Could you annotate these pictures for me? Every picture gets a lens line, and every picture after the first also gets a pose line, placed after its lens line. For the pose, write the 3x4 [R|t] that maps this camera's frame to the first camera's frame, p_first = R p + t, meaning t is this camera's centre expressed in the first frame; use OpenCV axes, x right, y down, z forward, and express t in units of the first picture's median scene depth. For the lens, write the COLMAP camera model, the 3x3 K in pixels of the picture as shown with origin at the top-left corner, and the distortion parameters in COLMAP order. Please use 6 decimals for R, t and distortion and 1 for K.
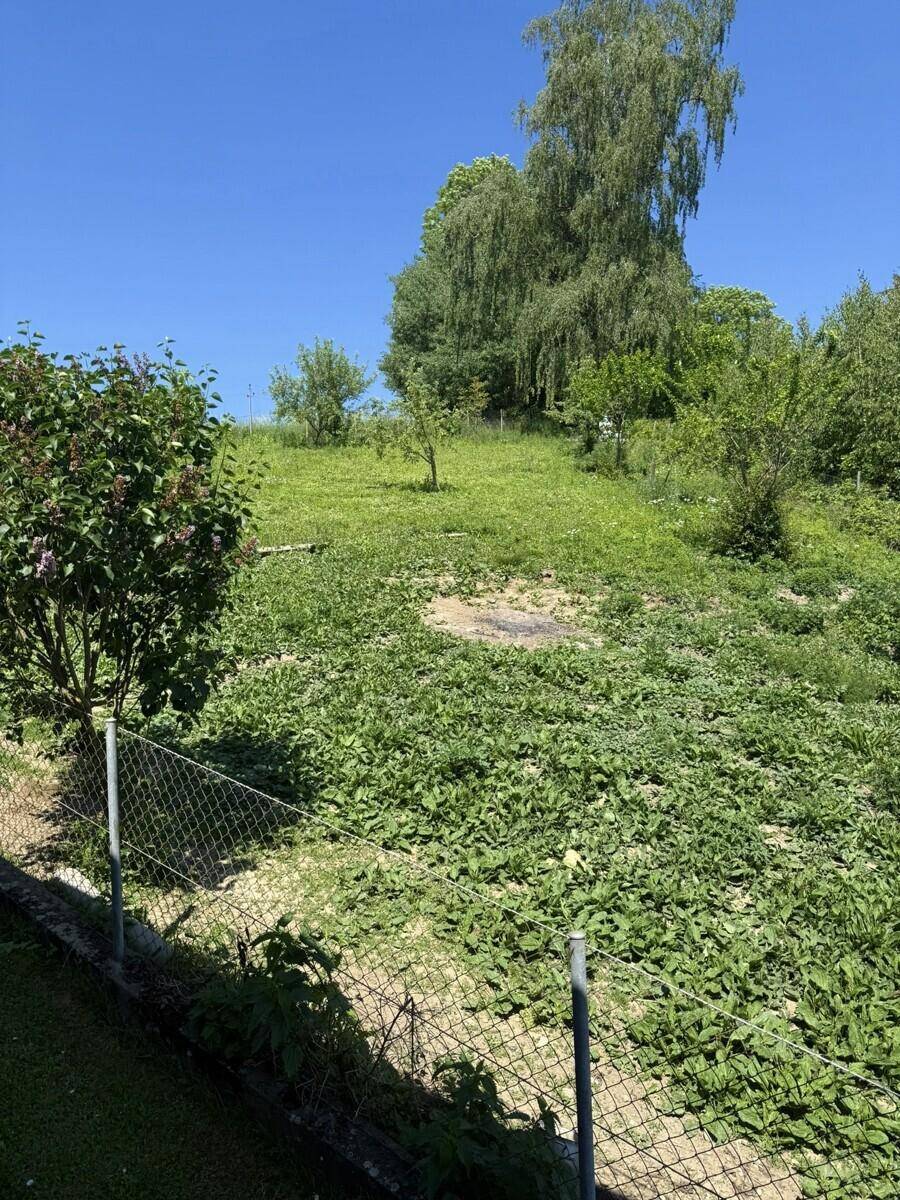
lens RADIAL K [[873.8, 0, 446.8], [0, 873.8, 595.8], [0, 0, 1]] dist [-0.004621, -0.008273]
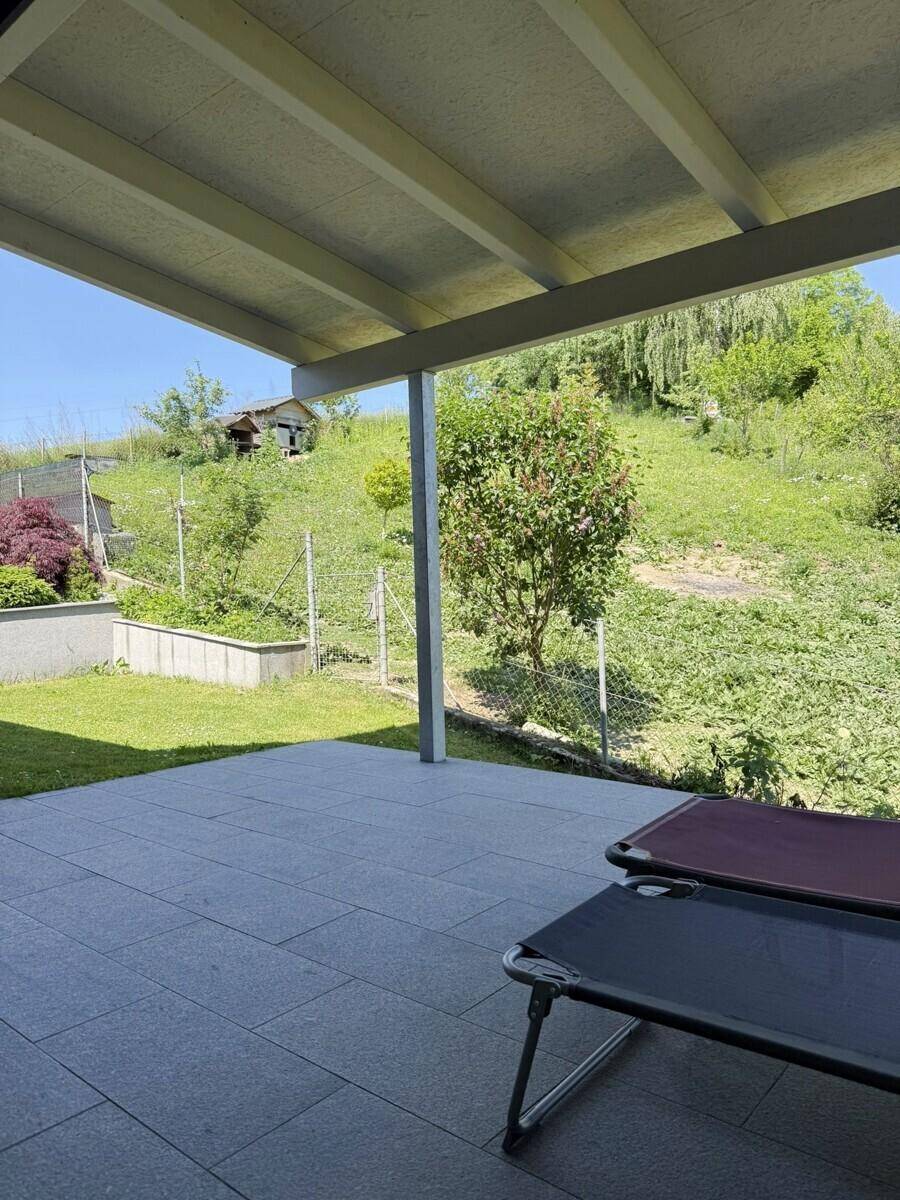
lens RADIAL K [[873.8, 0, 446.8], [0, 873.8, 595.8], [0, 0, 1]] dist [-0.004621, -0.008273]
pose [[0.997233, 0.000664, -0.074336, -0.437572], [0.001196, 0.999687, 0.024975, 0.039198], [0.074329, -0.024995, 0.996920, -0.523704]]
